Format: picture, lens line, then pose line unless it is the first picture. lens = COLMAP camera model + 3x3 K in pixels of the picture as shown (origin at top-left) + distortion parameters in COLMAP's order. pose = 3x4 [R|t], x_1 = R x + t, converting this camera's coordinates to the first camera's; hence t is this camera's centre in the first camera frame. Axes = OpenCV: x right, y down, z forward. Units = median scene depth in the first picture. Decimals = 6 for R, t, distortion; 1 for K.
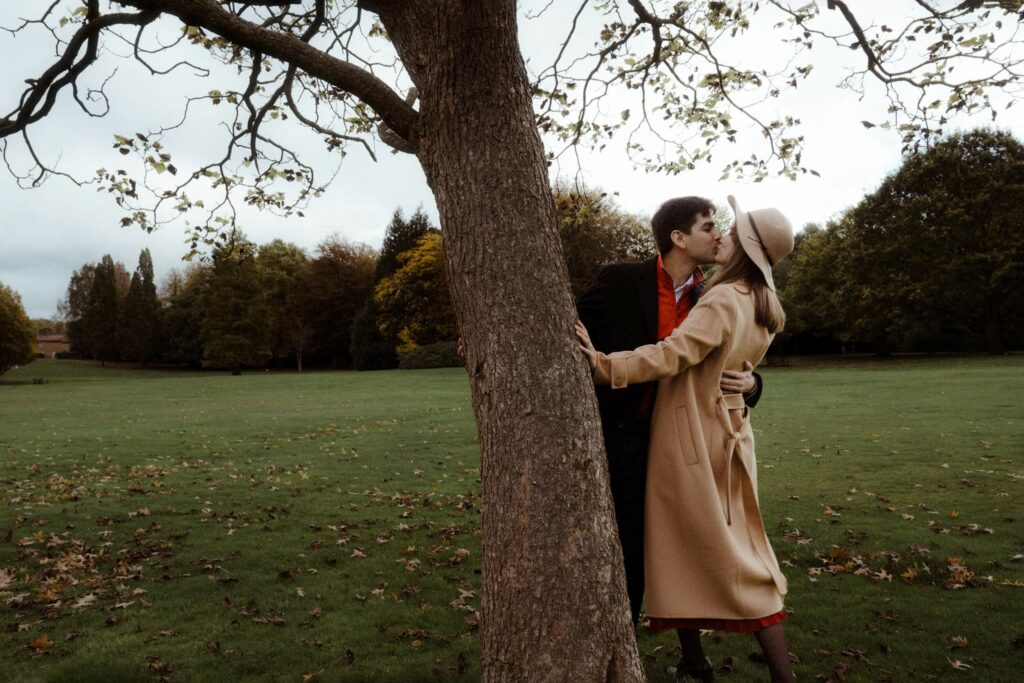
lens RADIAL K [[886.7, 0, 512.0], [0, 886.7, 341.5], [0, 0, 1]] dist [-0.072085, 0.001029]
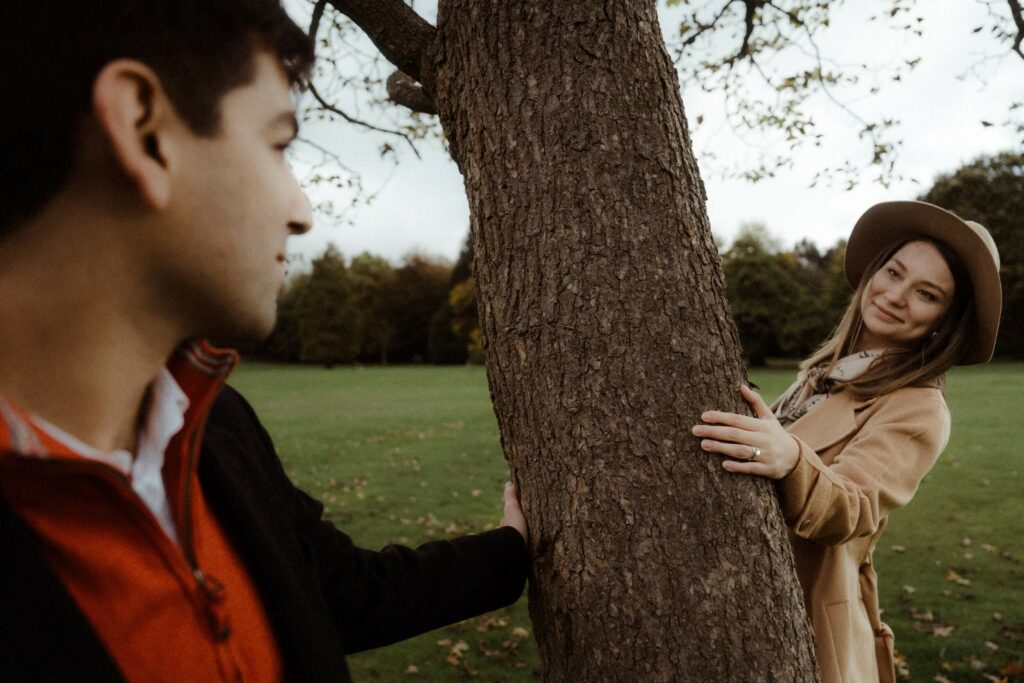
lens RADIAL K [[793.2, 0, 512.0], [0, 793.2, 341.5], [0, 0, 1]] dist [-0.067662, 0.006484]
pose [[0.997185, 0.010901, -0.074184, -0.024413], [-0.010948, 0.999940, -0.000227, -0.072267], [0.074178, 0.001039, 0.997245, 0.574208]]
